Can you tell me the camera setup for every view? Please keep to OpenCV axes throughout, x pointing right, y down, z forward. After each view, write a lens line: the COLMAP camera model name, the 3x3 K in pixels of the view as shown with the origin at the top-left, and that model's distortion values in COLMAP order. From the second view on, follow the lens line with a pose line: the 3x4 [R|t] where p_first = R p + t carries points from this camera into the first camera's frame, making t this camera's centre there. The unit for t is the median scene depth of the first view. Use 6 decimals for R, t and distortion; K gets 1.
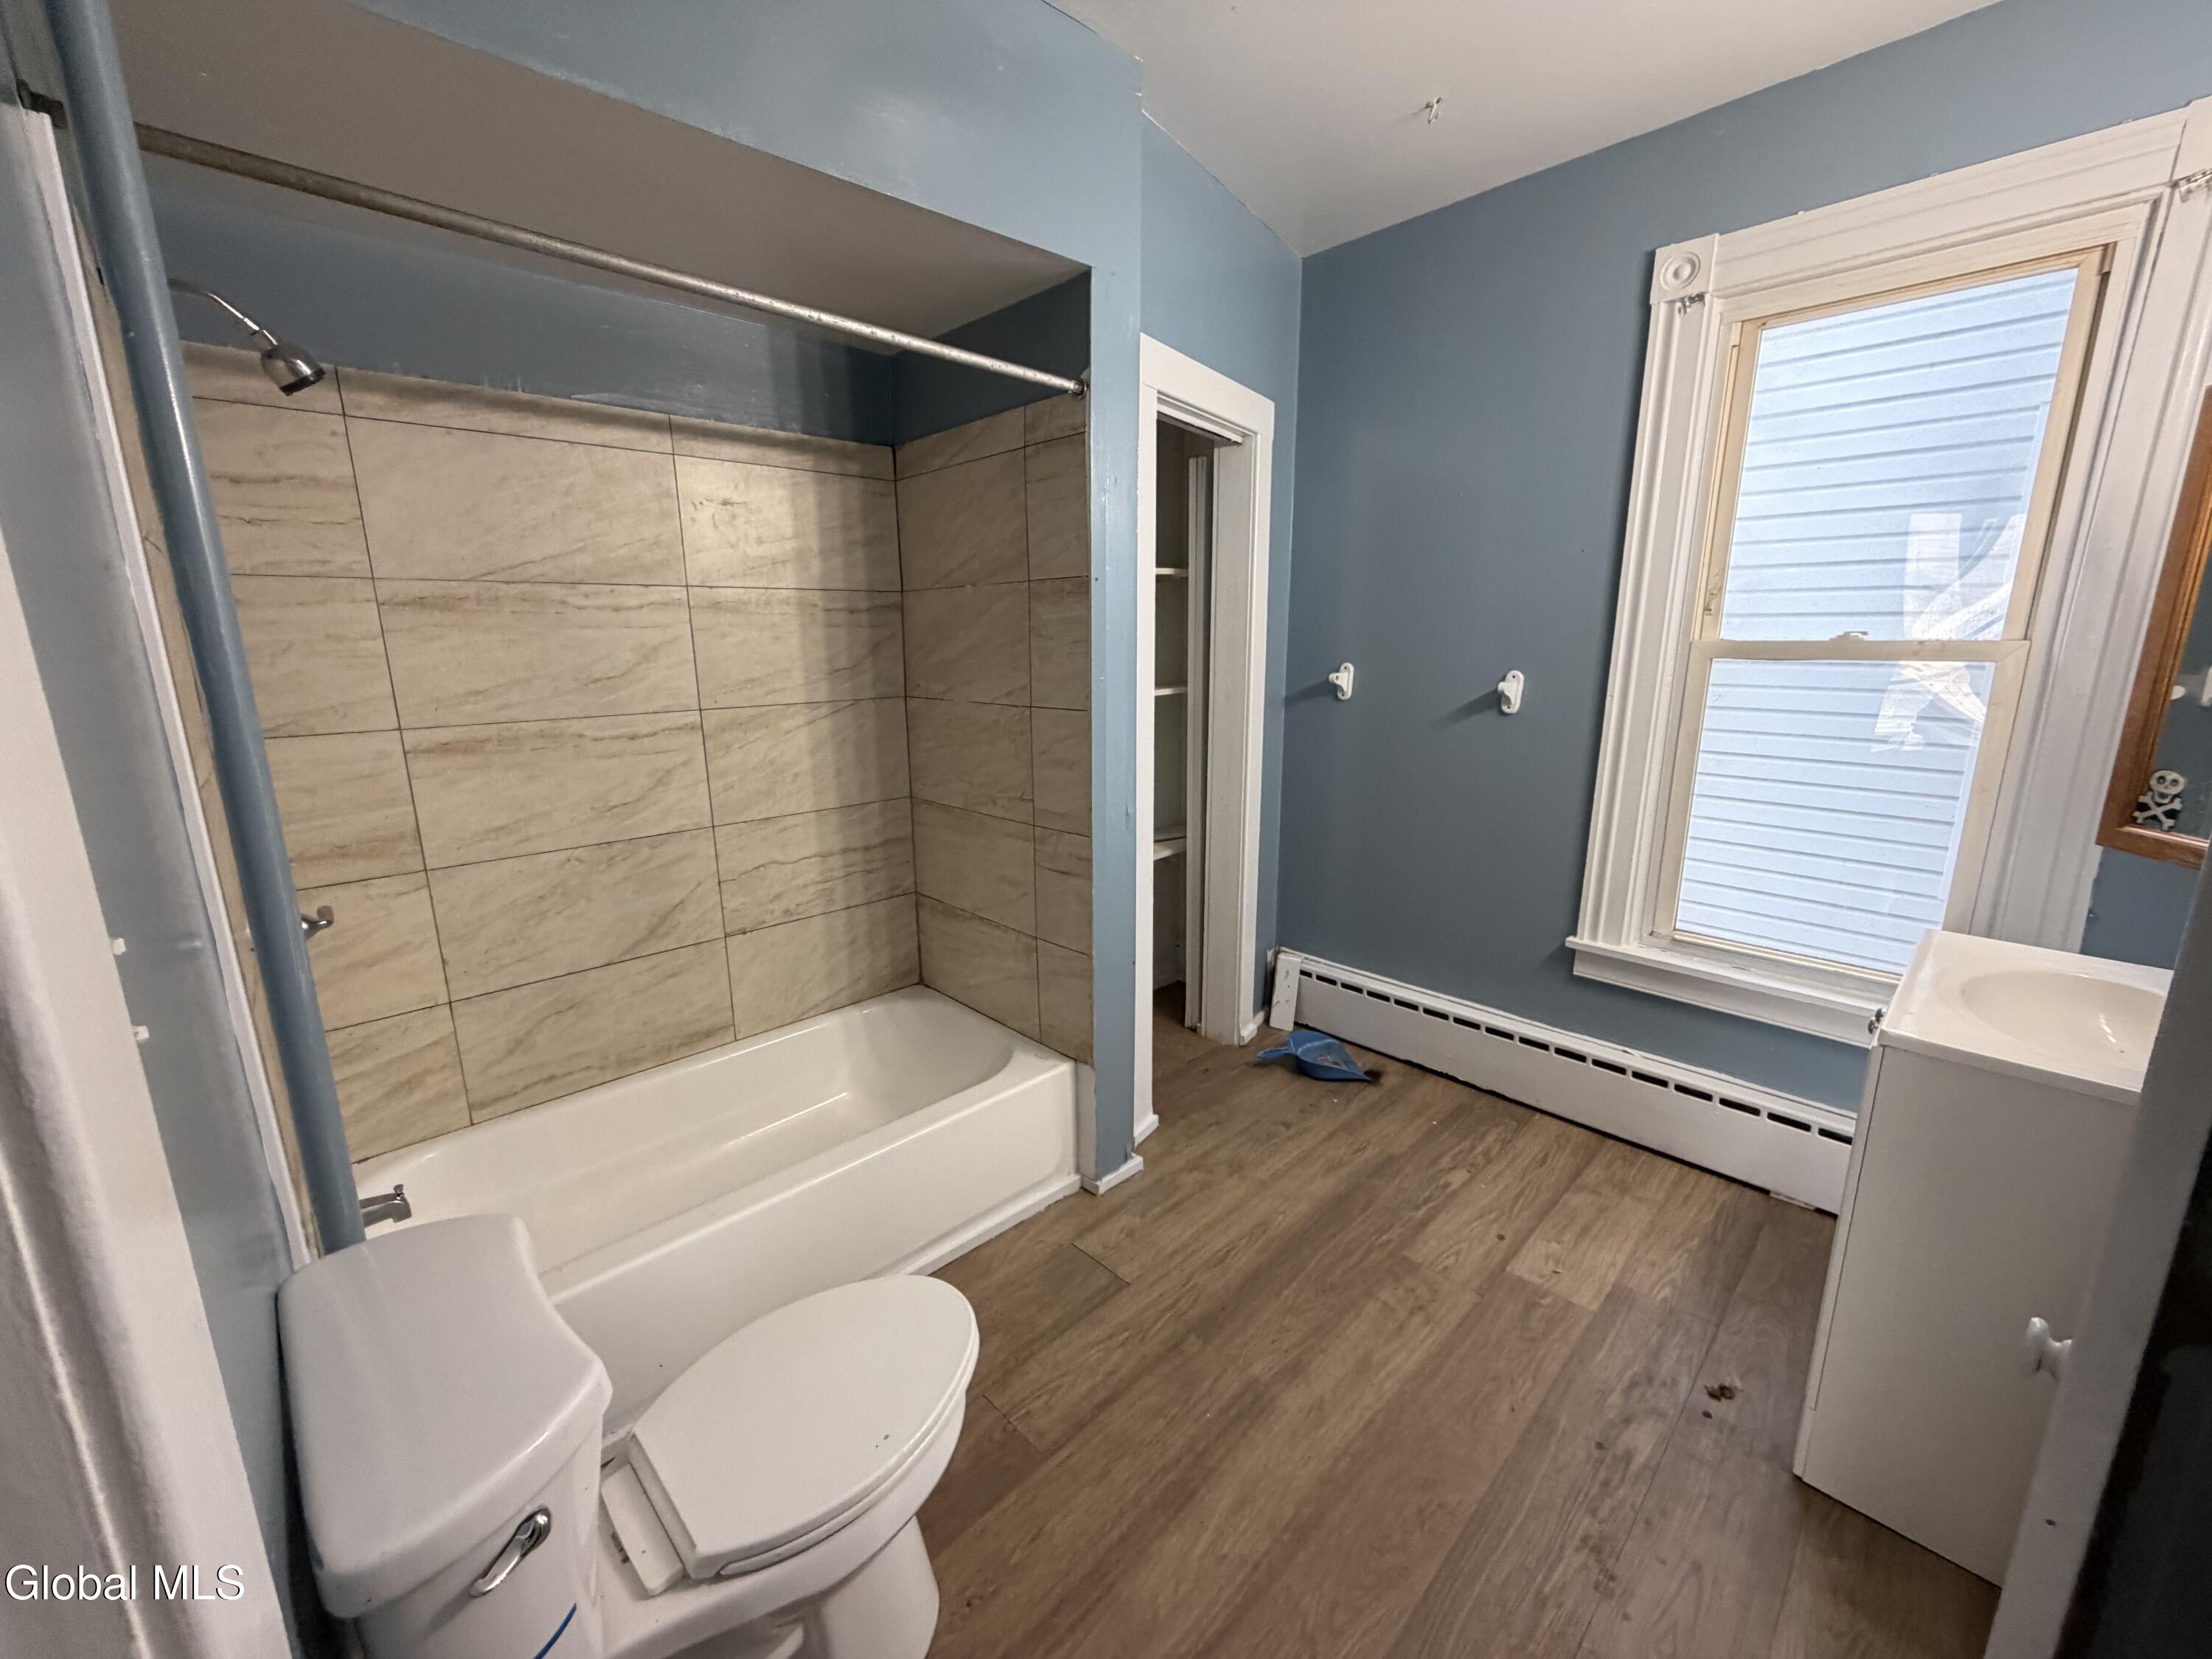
lens RADIAL K [[879.7, 0, 1101.7], [0, 879.7, 824.9], [0, 0, 1]] dist [-0.002217, 0.000761]
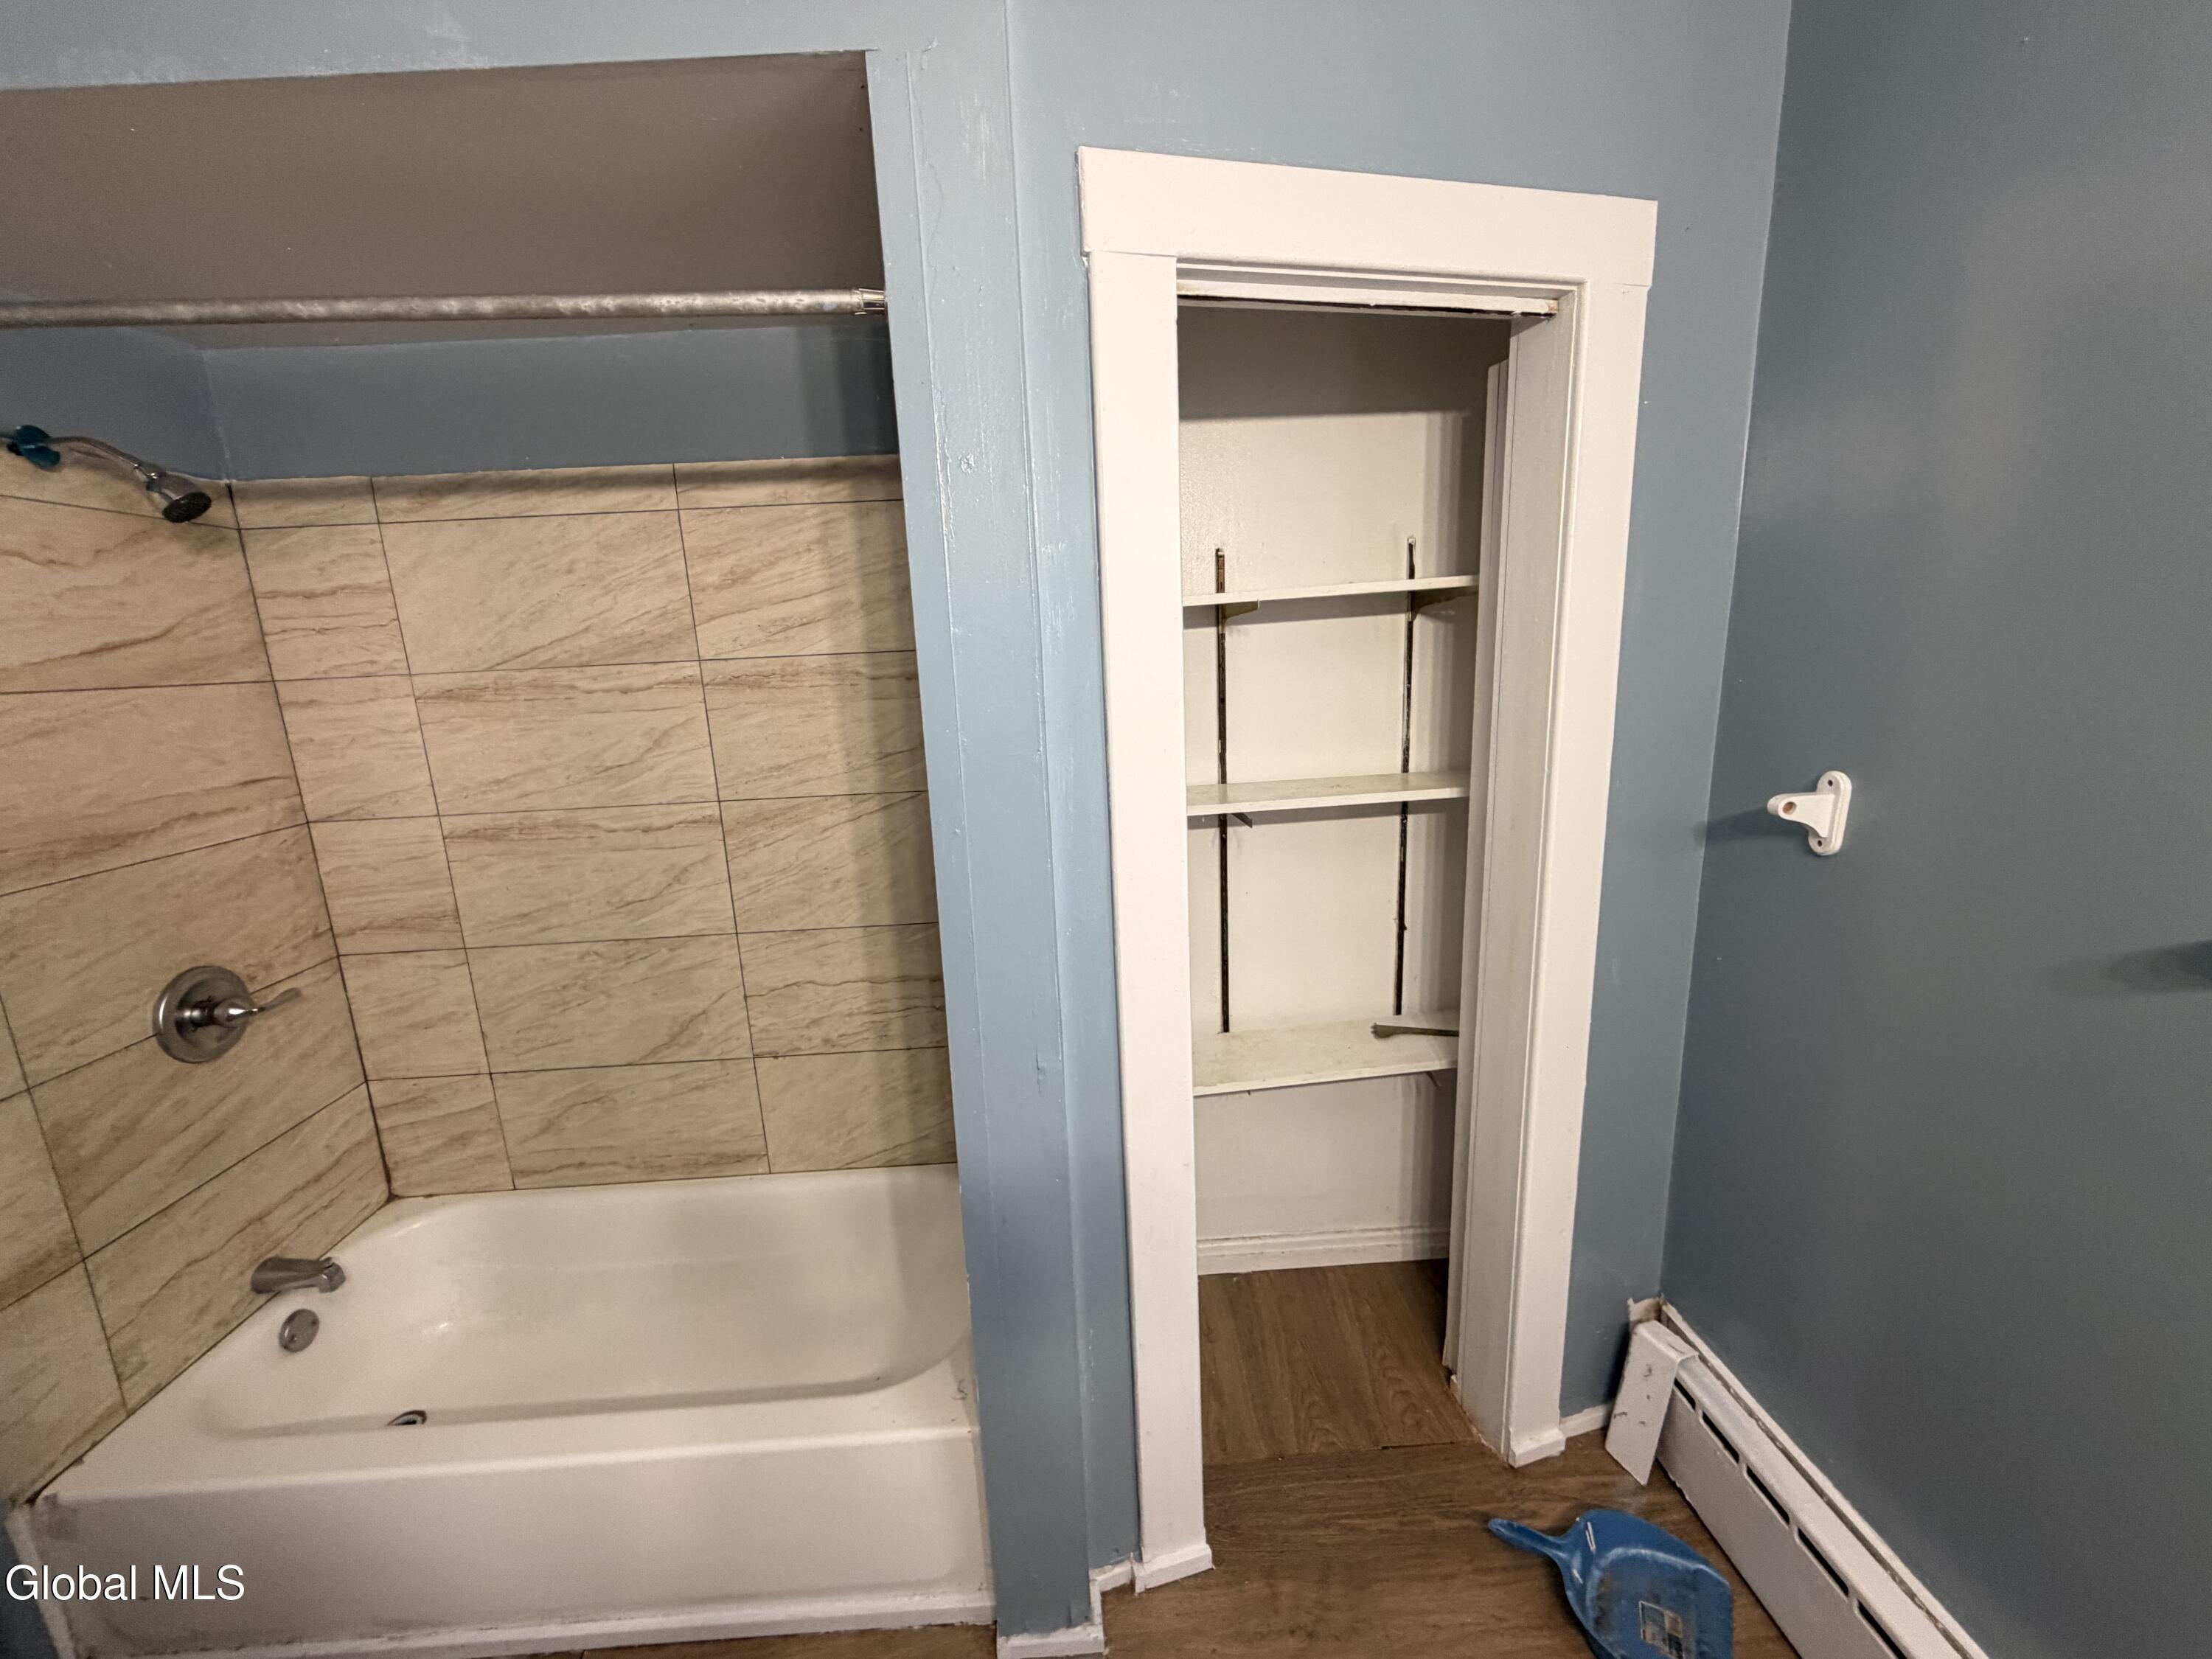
lens RADIAL K [[879.7, 0, 1101.7], [0, 879.7, 824.9], [0, 0, 1]] dist [-0.002217, 0.000761]
pose [[0.748963, 0.112186, -0.653045, 0.401930], [-0.104022, 0.993250, 0.051330, -0.196769], [0.654396, 0.029487, 0.755577, 0.612330]]
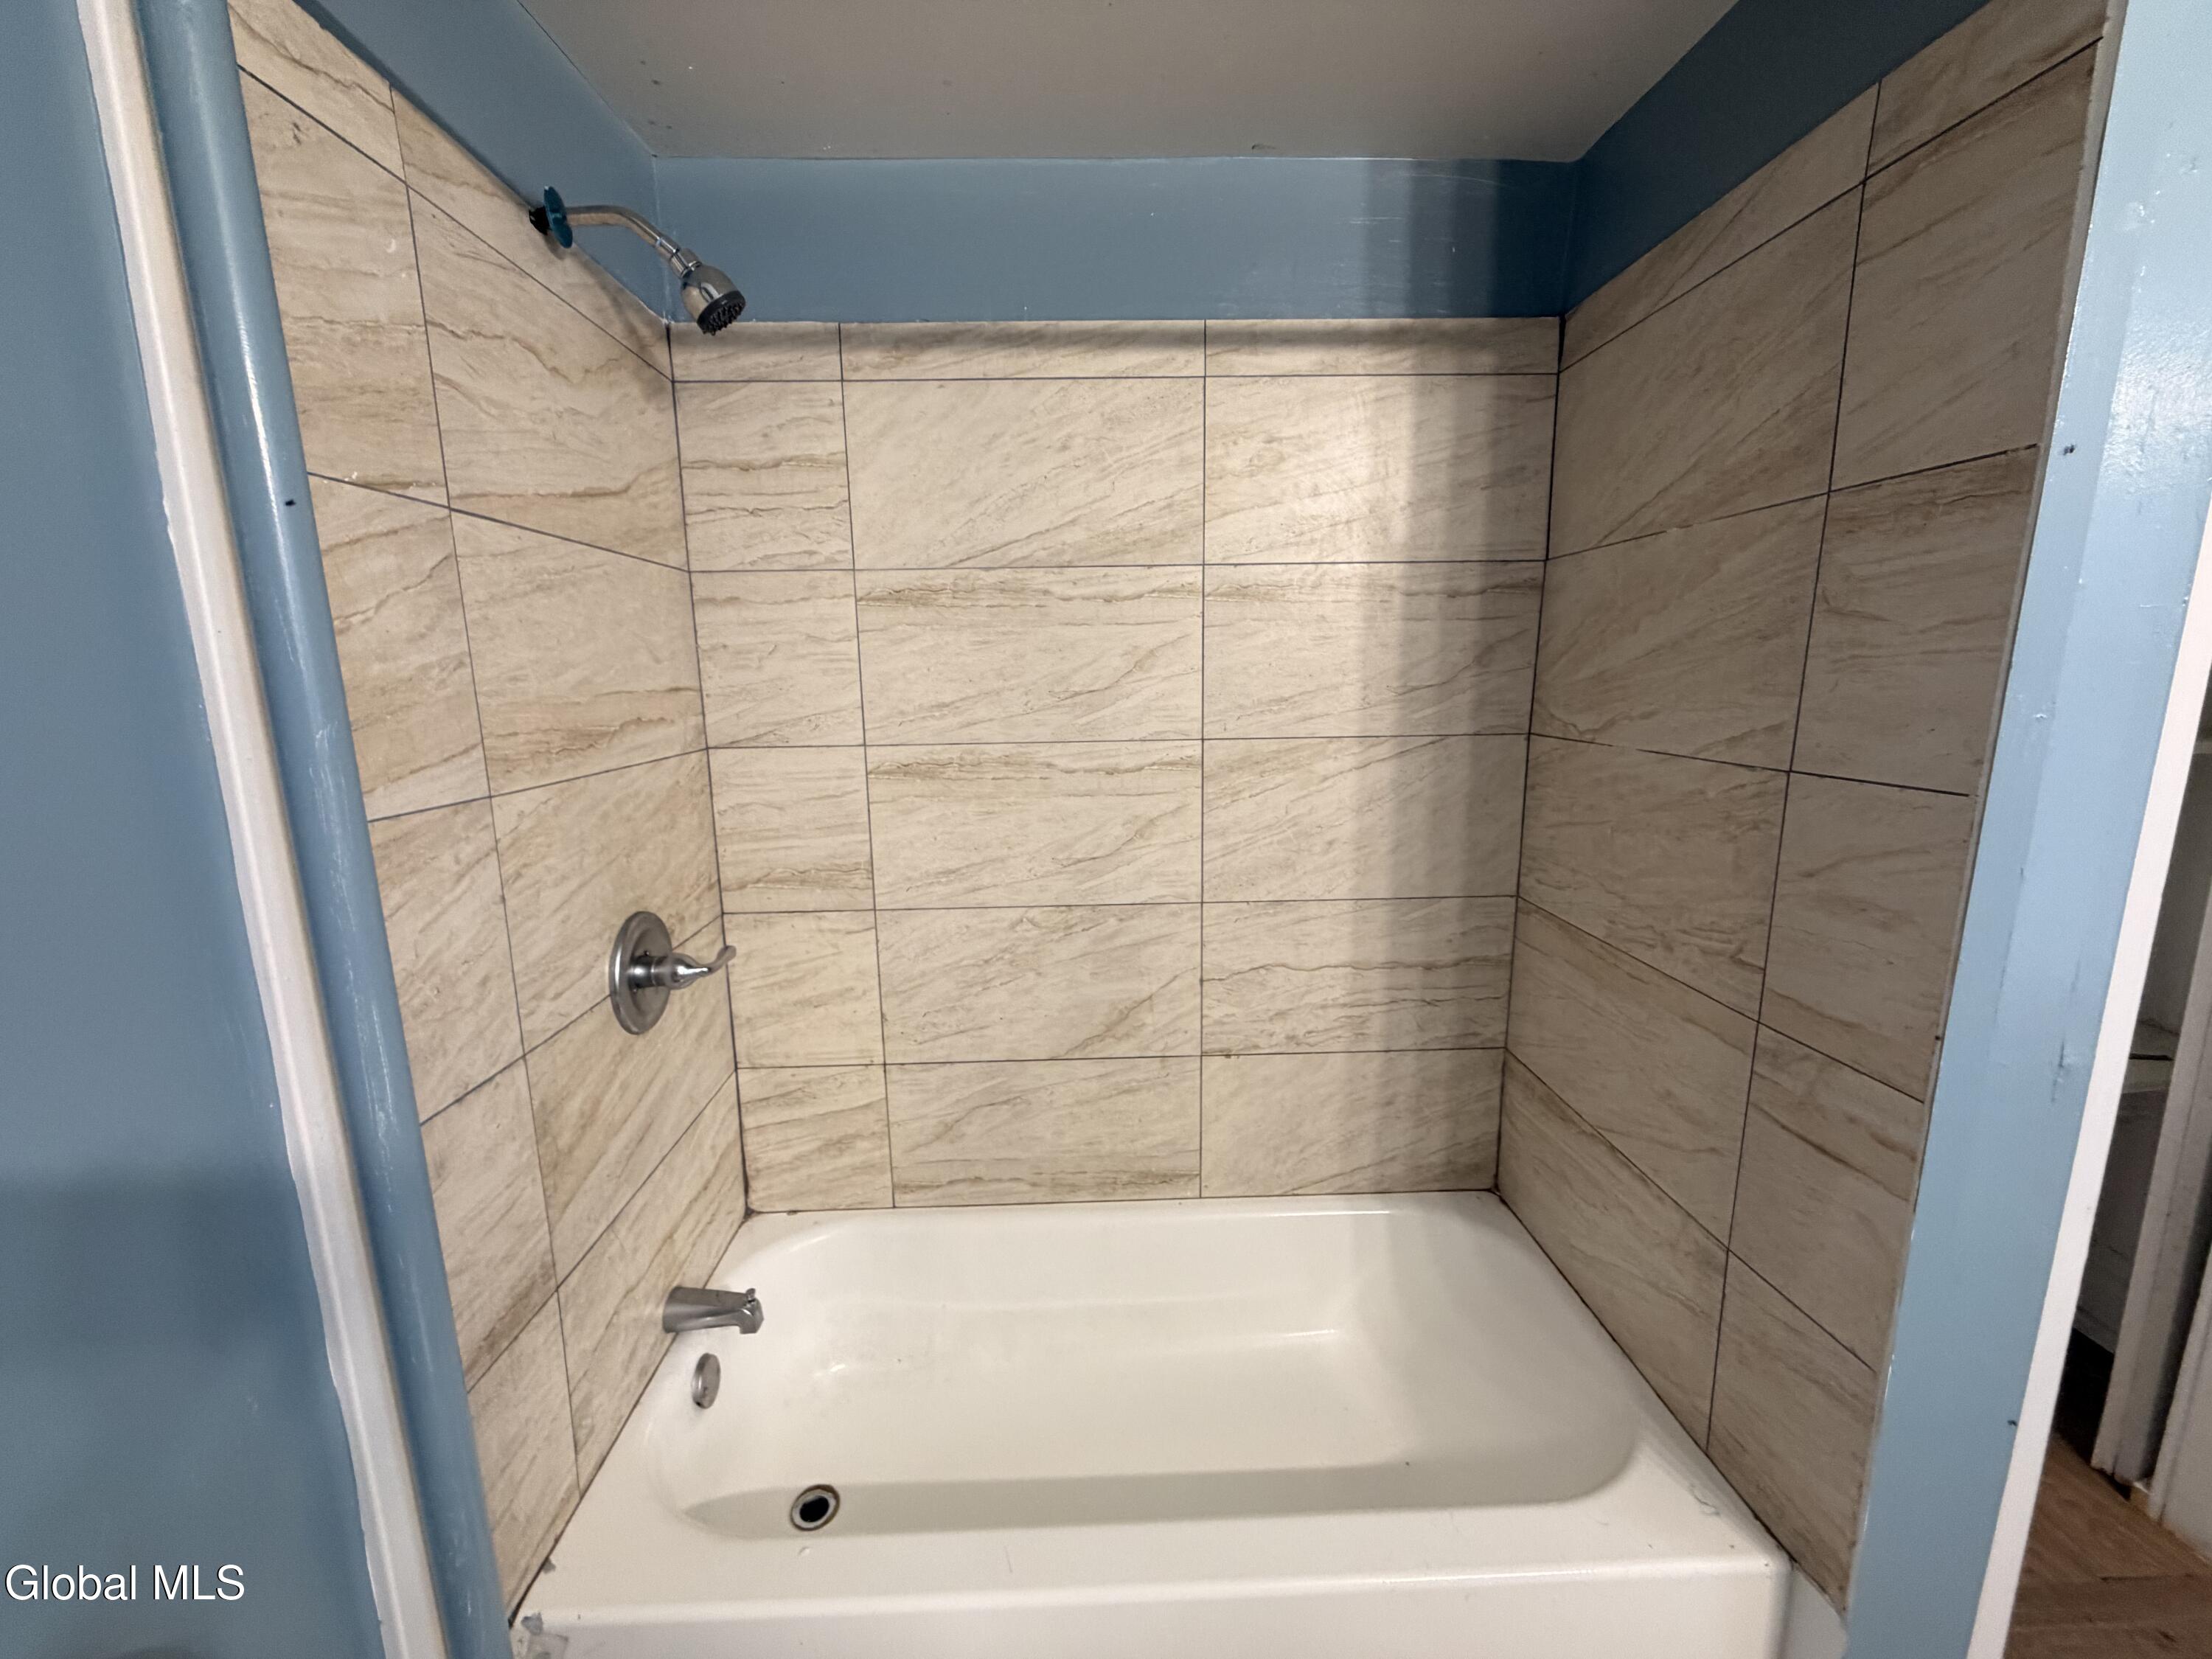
lens RADIAL K [[879.7, 0, 1101.7], [0, 879.7, 824.9], [0, 0, 1]] dist [-0.002217, 0.000761]
pose [[0.743746, 0.117557, -0.658044, -0.043184], [-0.135543, 0.990487, 0.023750, -0.070233], [0.654576, 0.071529, 0.752605, 0.429794]]
